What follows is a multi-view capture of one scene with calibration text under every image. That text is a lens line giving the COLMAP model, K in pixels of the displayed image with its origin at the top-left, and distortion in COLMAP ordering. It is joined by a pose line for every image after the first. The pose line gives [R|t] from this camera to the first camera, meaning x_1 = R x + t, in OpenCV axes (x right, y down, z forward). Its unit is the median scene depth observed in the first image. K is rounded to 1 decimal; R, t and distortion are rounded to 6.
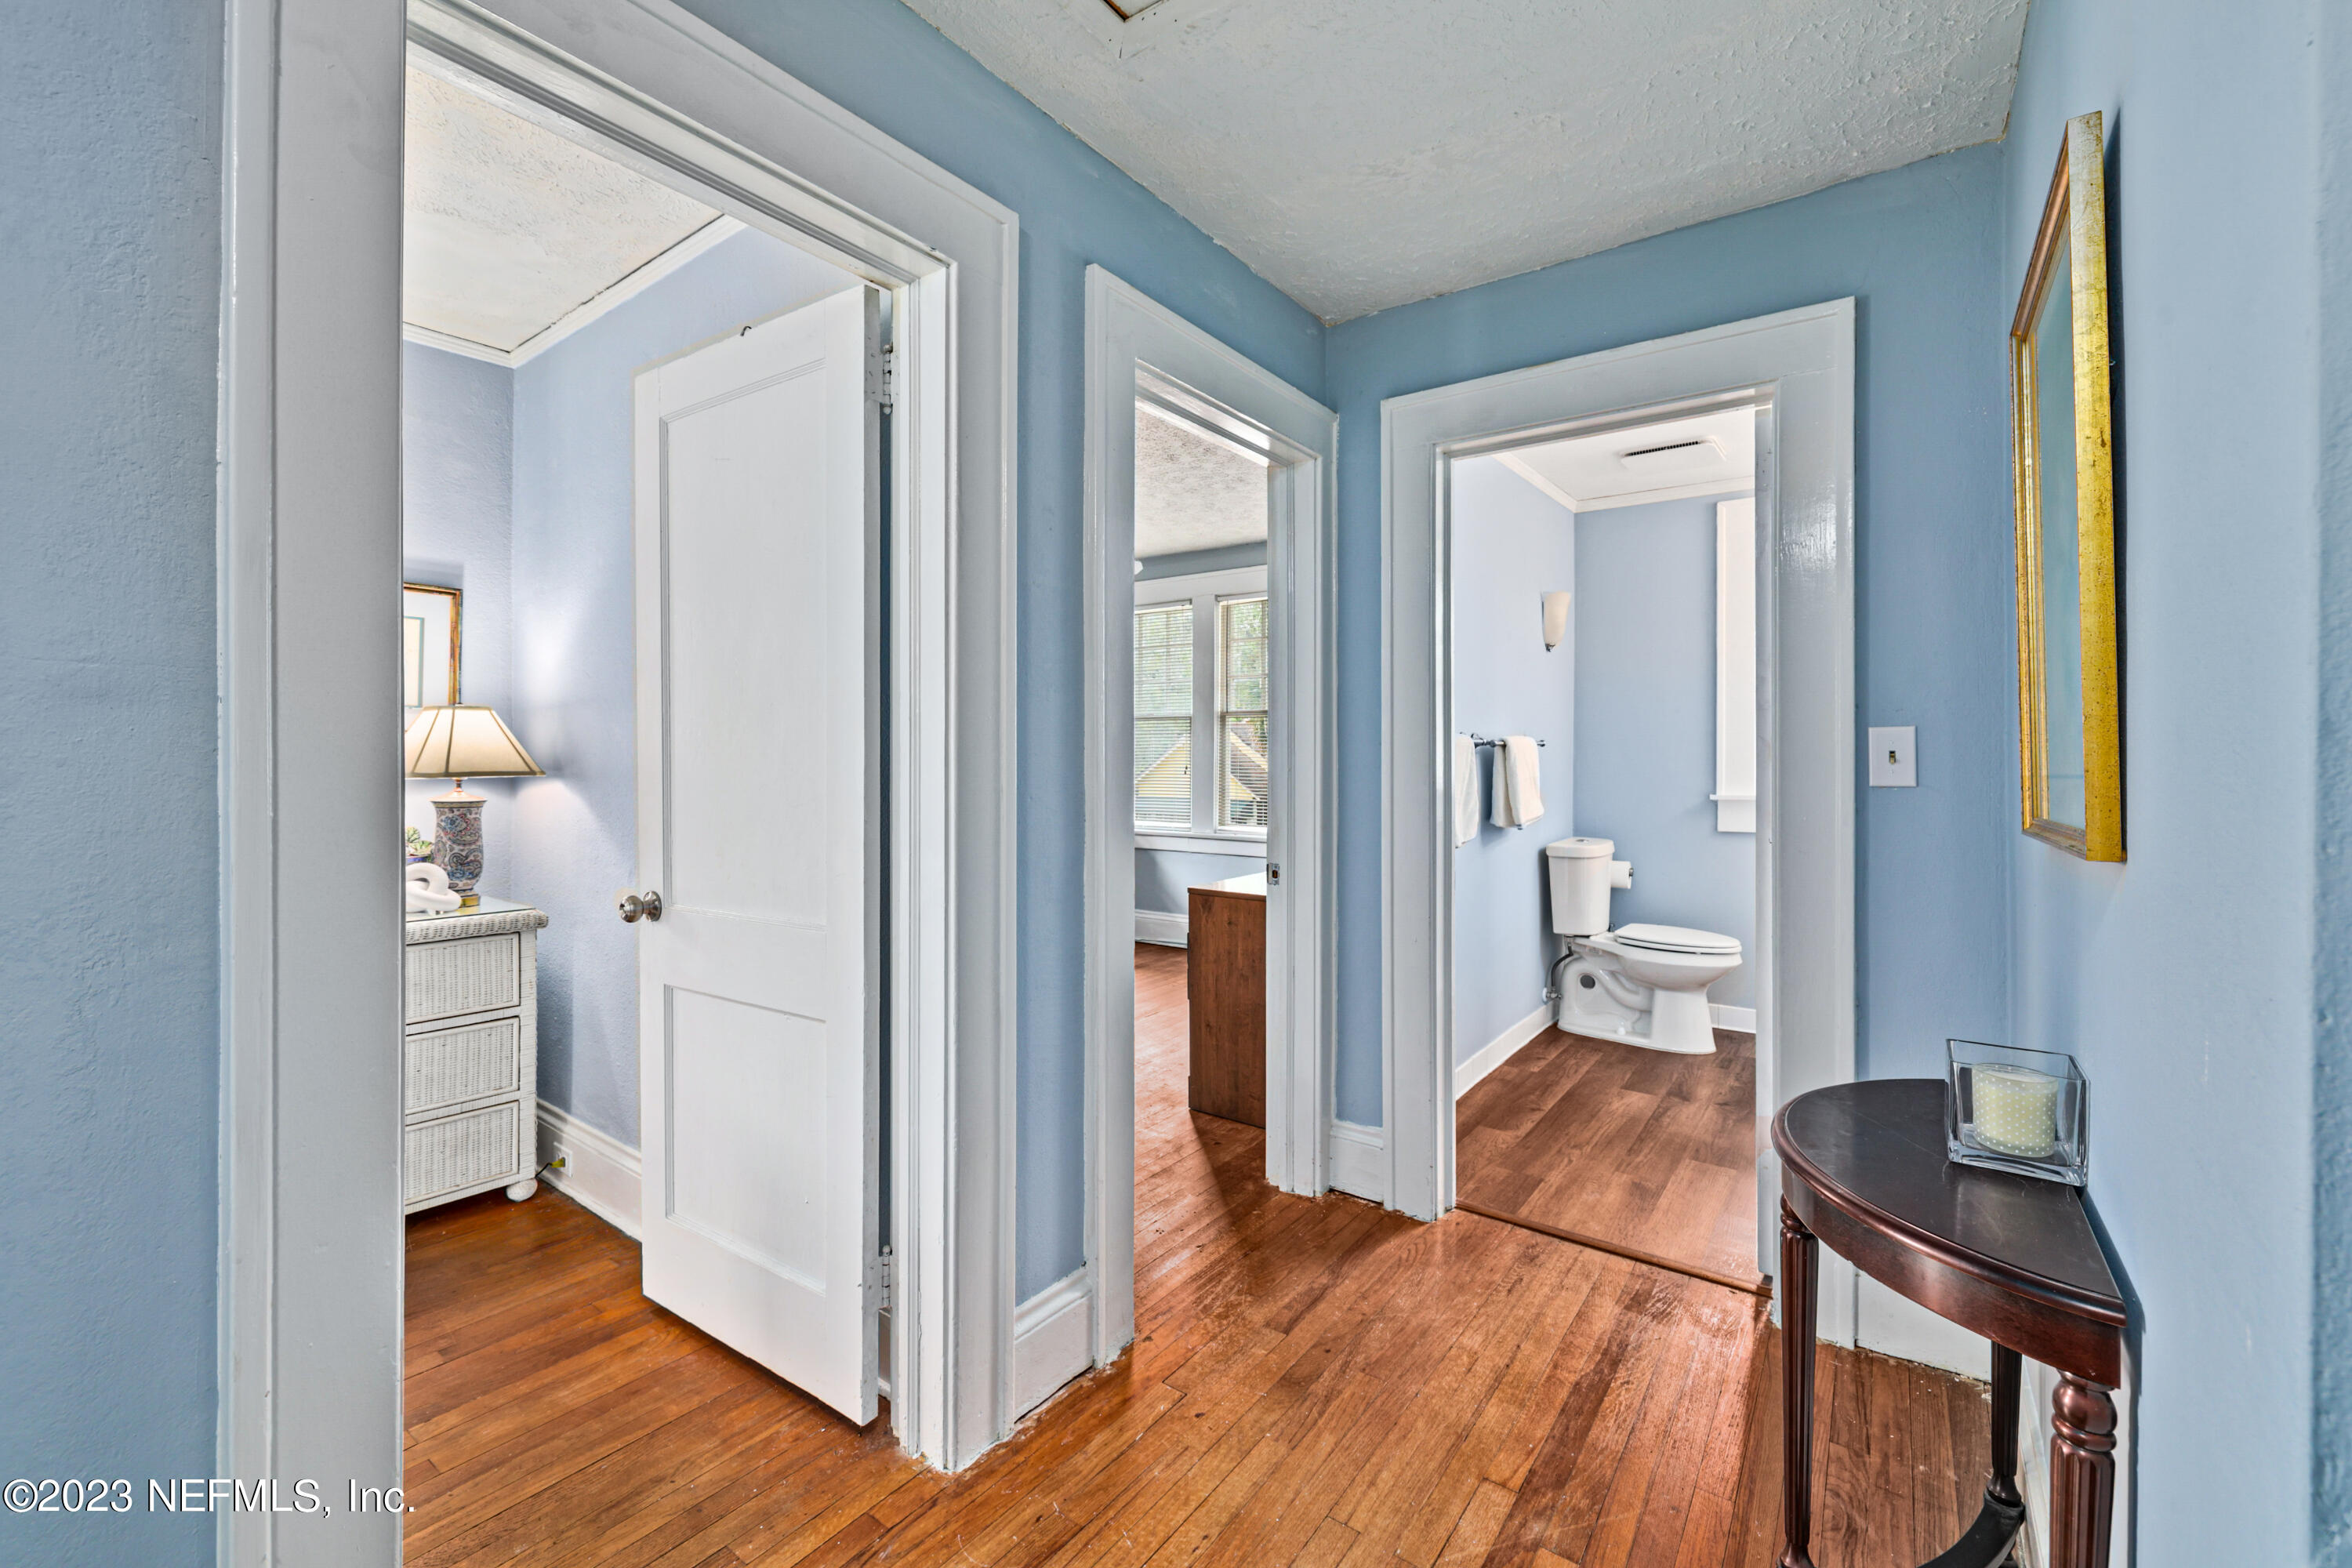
lens RADIAL K [[986.8, 0, 1171.6], [0, 986.8, 766.7], [0, 0, 1]] dist [-0.003872, 0.001929]
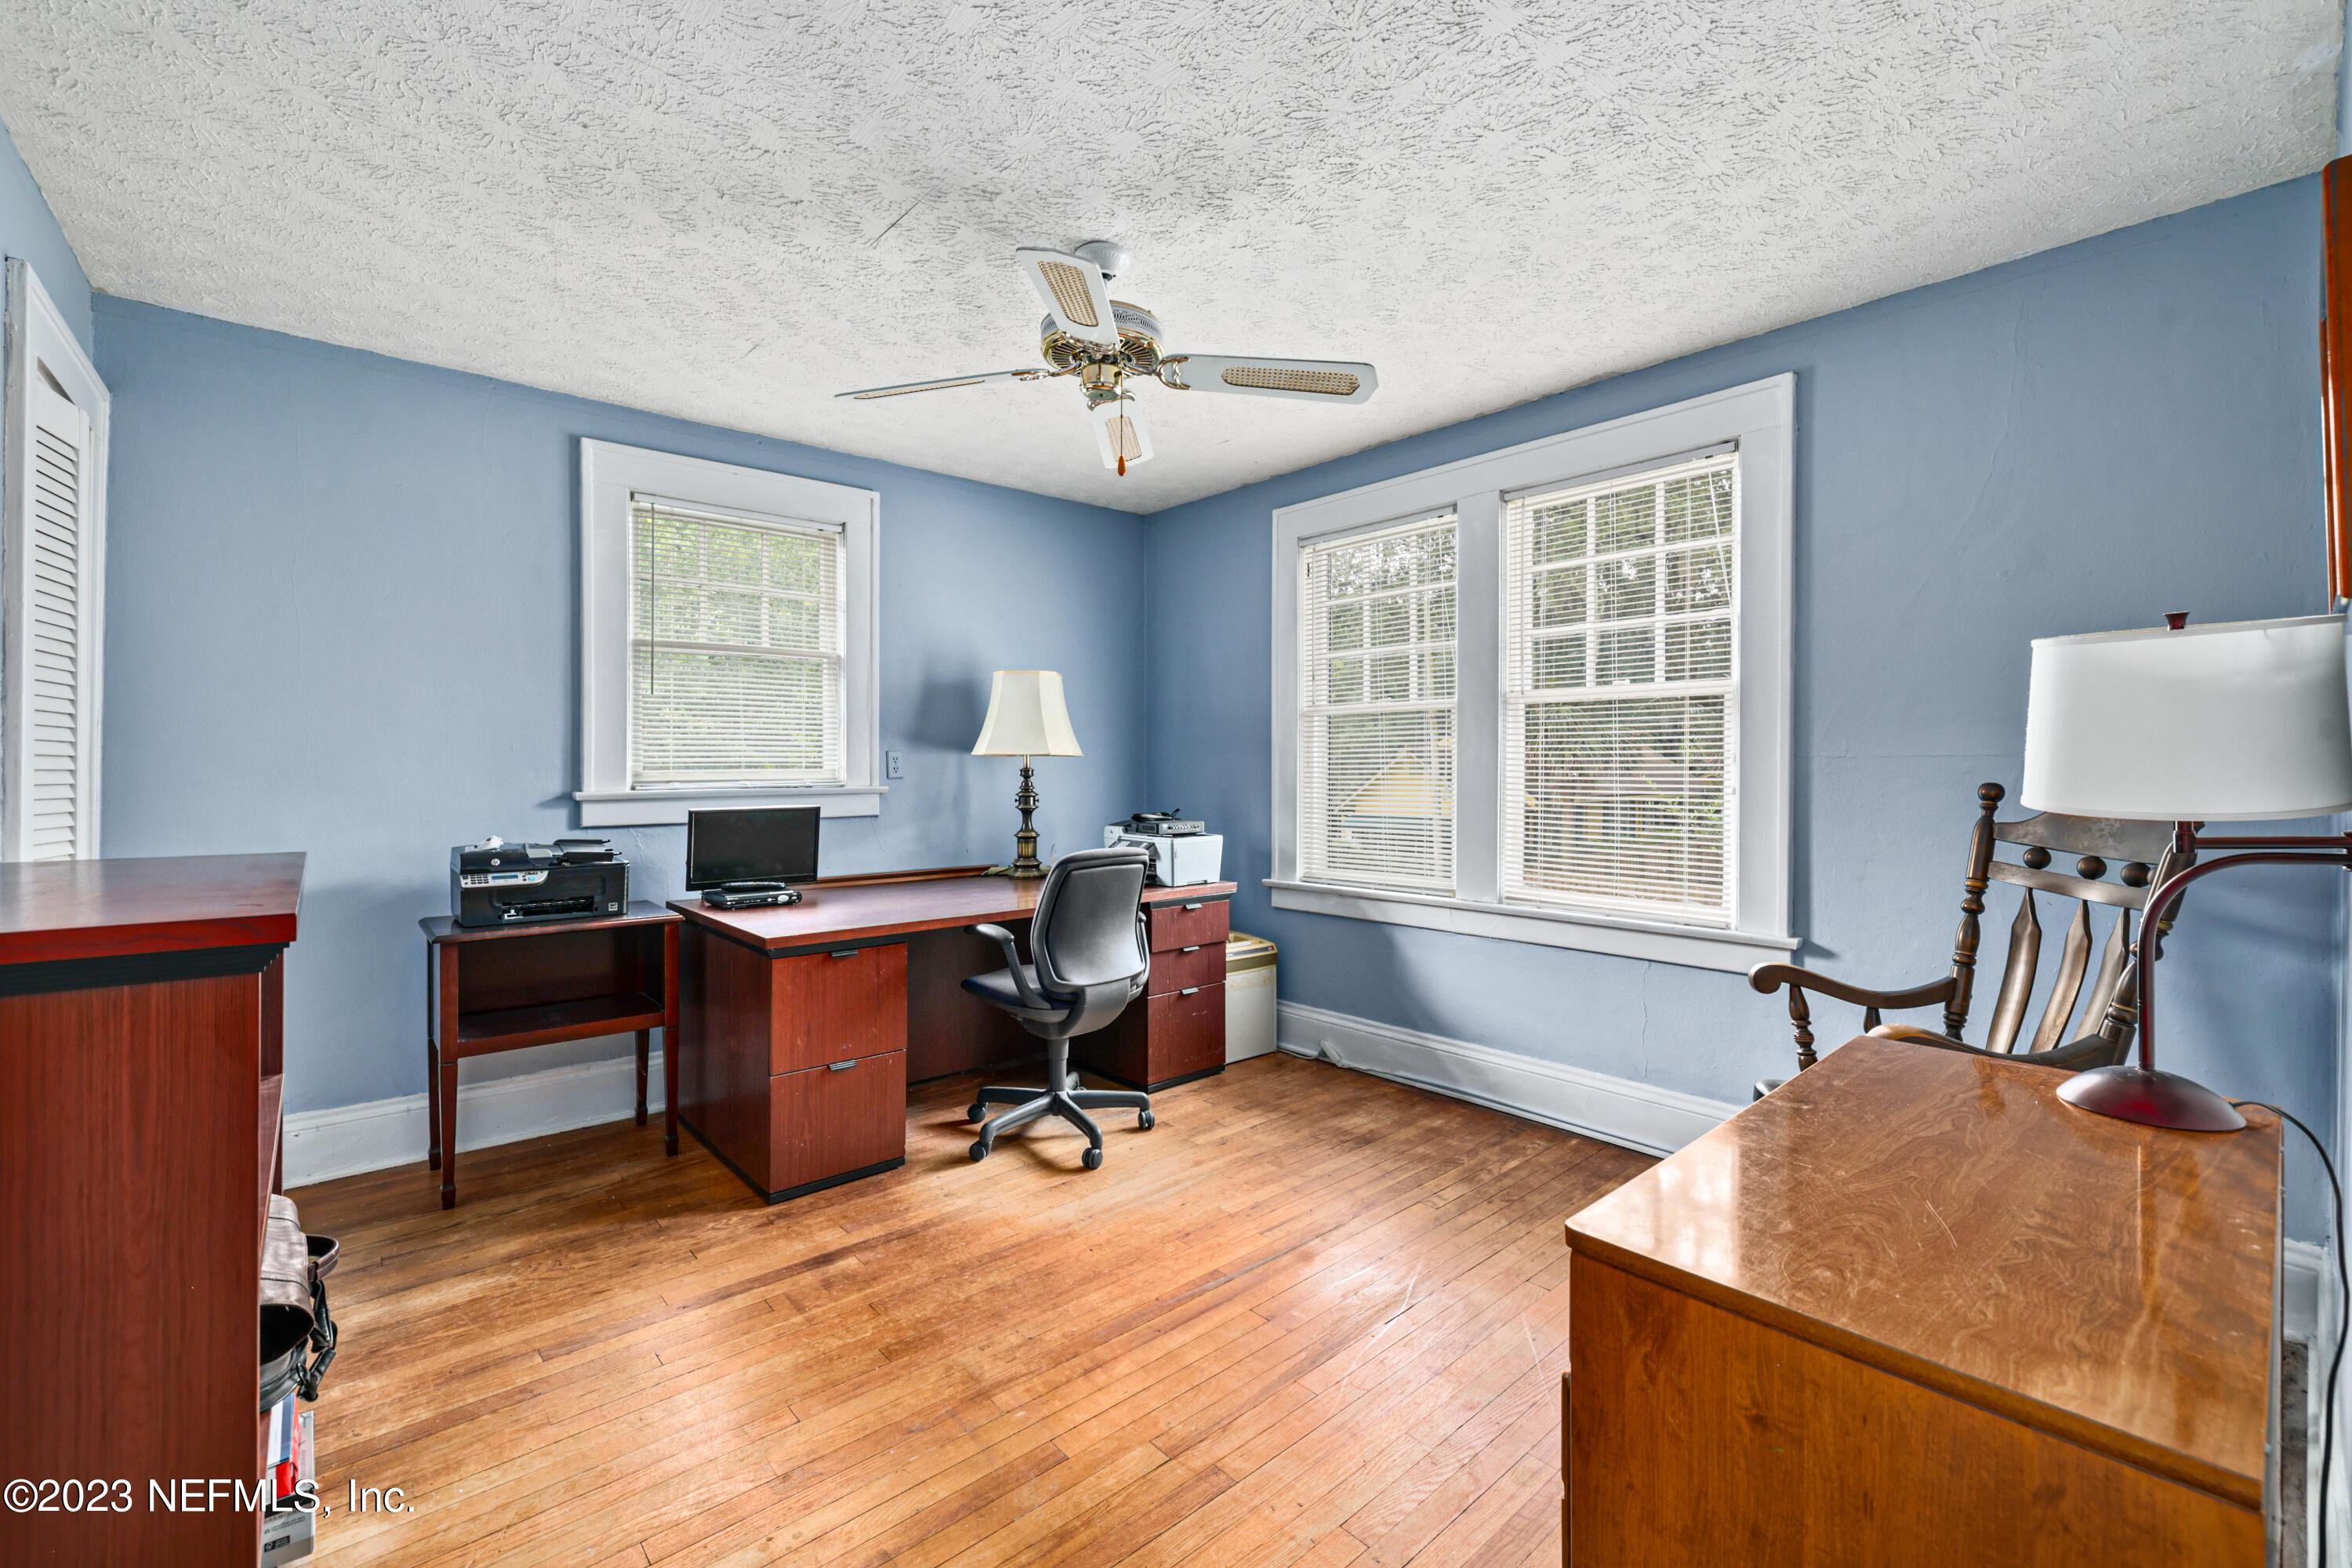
lens RADIAL K [[986.8, 0, 1177.6], [0, 986.8, 781.9], [0, 0, 1]] dist [-0.003872, 0.001929]
pose [[0.977531, 0.000643, -0.210789, -0.022723], [-0.000301, 0.999999, 0.001654, -0.004679], [0.210790, -0.001554, 0.977530, 0.478424]]
